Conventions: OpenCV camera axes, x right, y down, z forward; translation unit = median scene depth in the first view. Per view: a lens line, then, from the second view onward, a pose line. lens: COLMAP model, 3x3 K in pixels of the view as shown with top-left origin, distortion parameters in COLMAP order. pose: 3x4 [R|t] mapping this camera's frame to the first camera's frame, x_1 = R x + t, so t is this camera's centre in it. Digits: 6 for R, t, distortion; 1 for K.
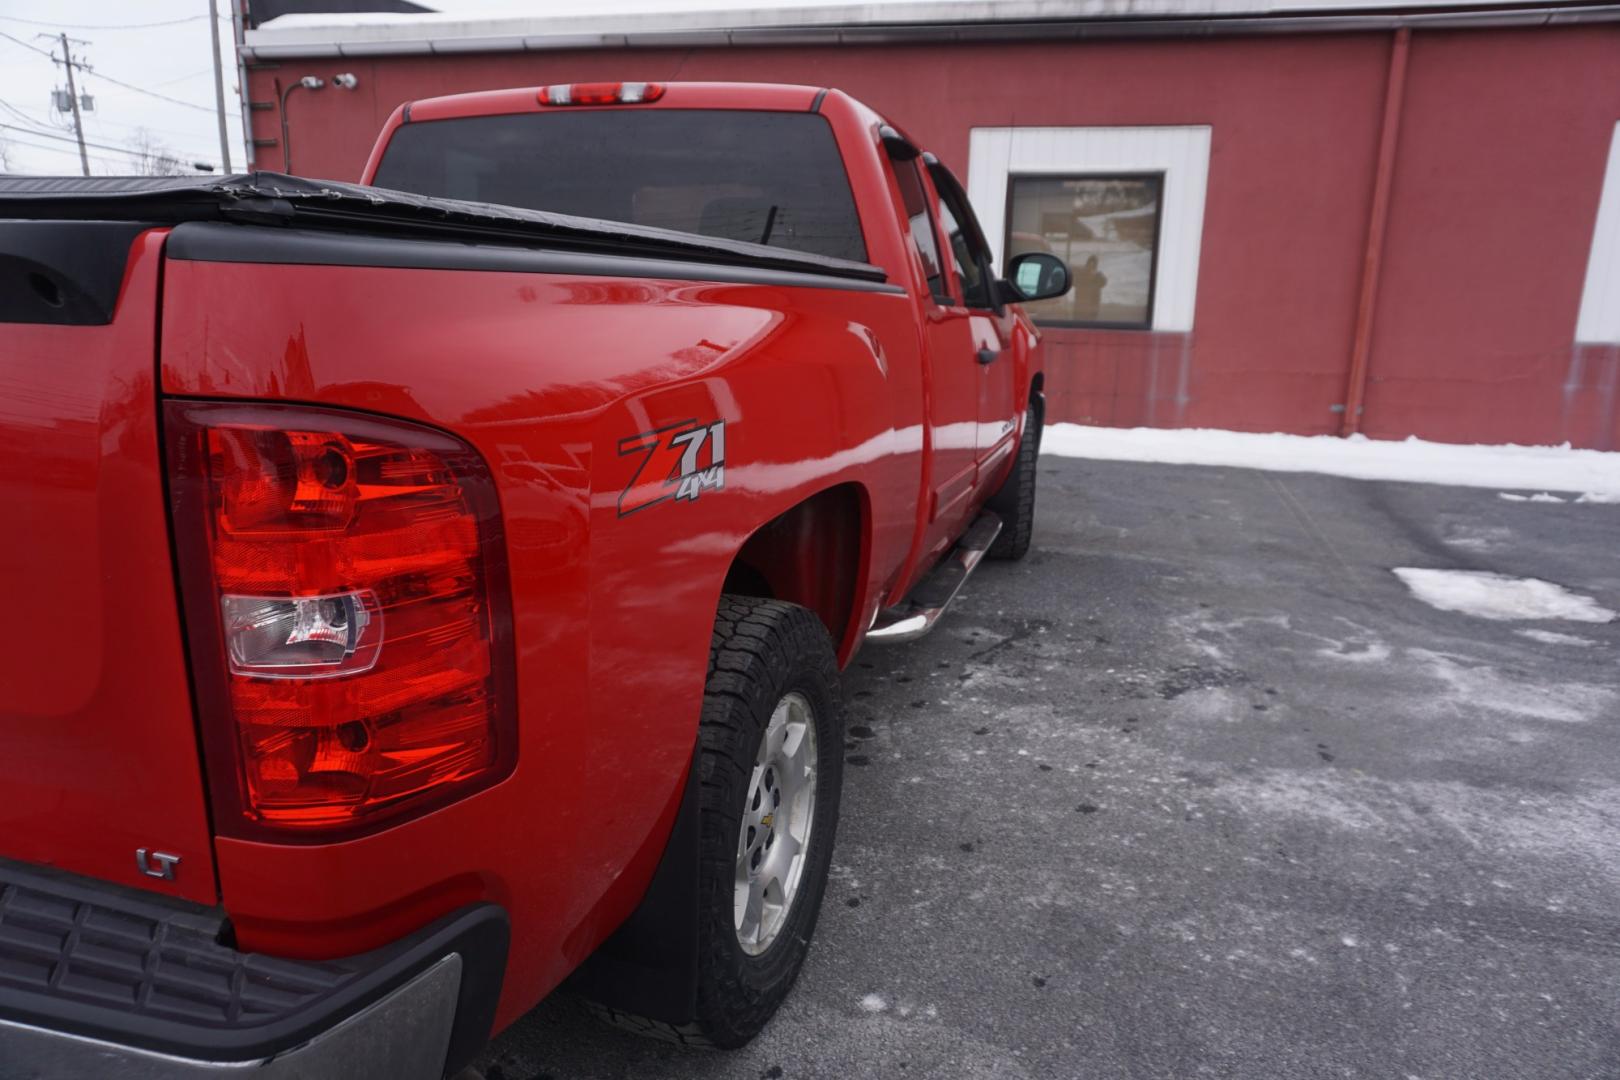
lens RADIAL K [[1092.2, 0, 806.7], [0, 1092.2, 536.5], [0, 0, 1]] dist [-0.049299, 0.039505]
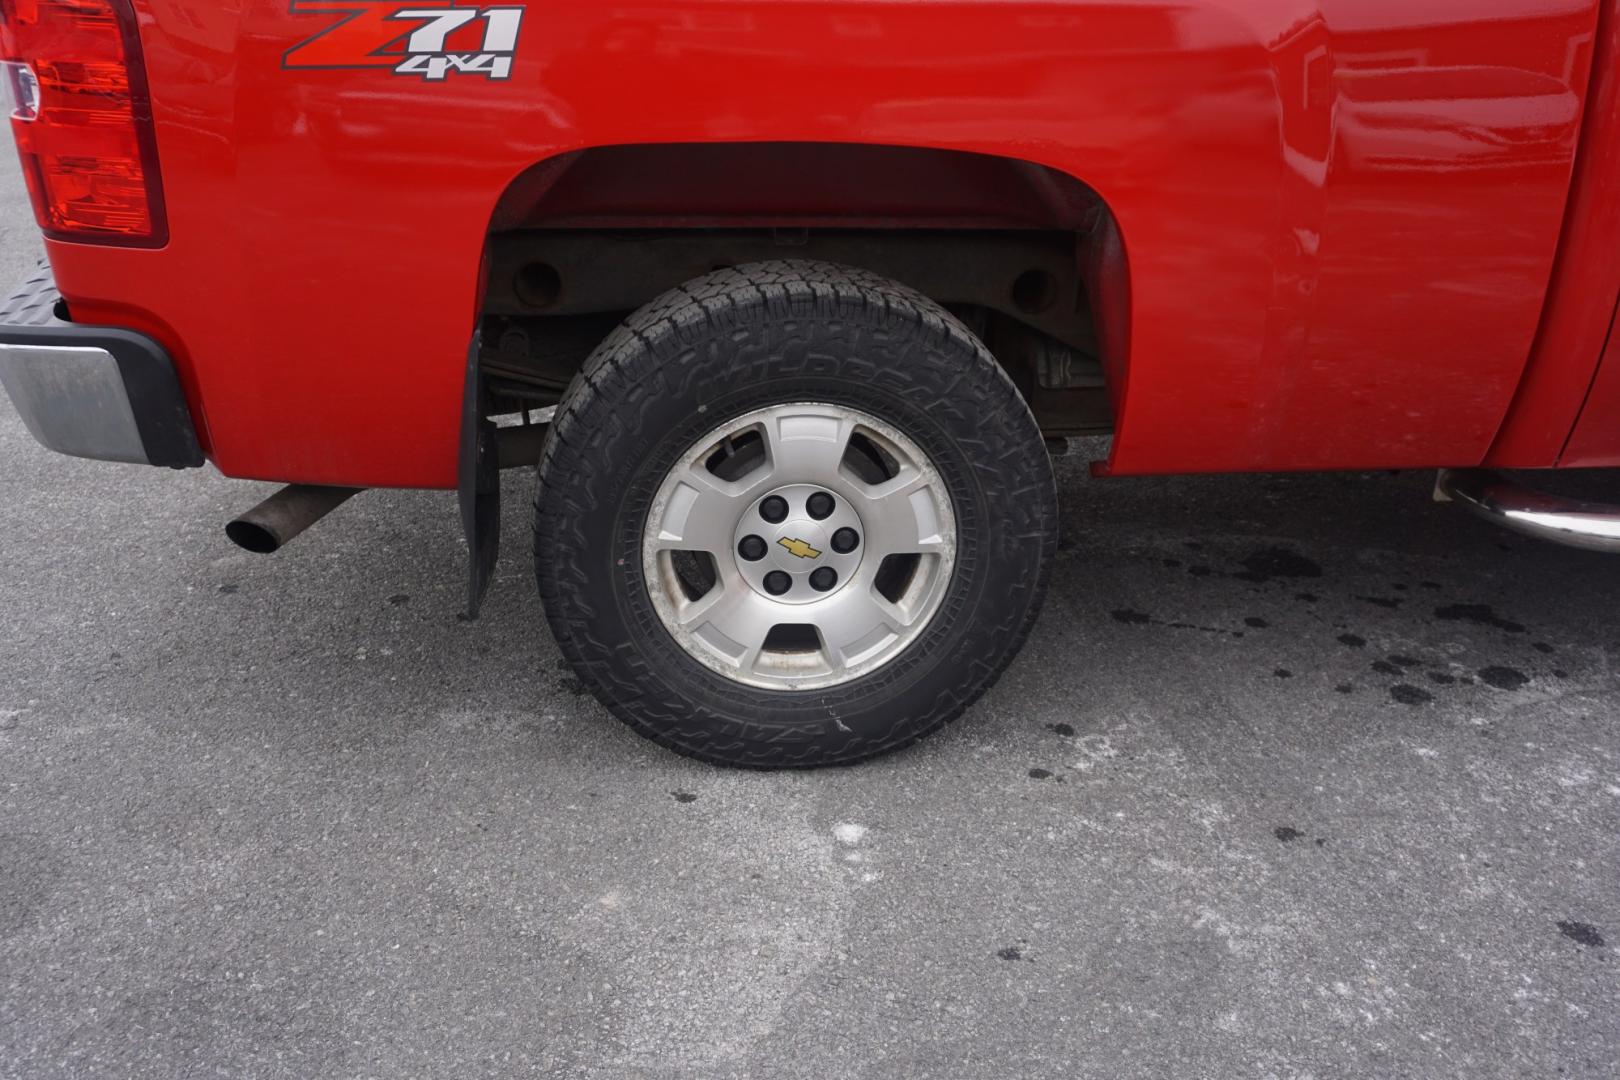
lens RADIAL K [[1569.9, 0, 799.4], [0, 1569.9, 536.4], [0, 0, 1]] dist [0.002966, 0.016340]
pose [[0.396966, 0.345882, -0.850167, 0.949572], [-0.206515, 0.936184, 0.284450, -0.082263], [0.894299, 0.062655, 0.443063, 0.465336]]
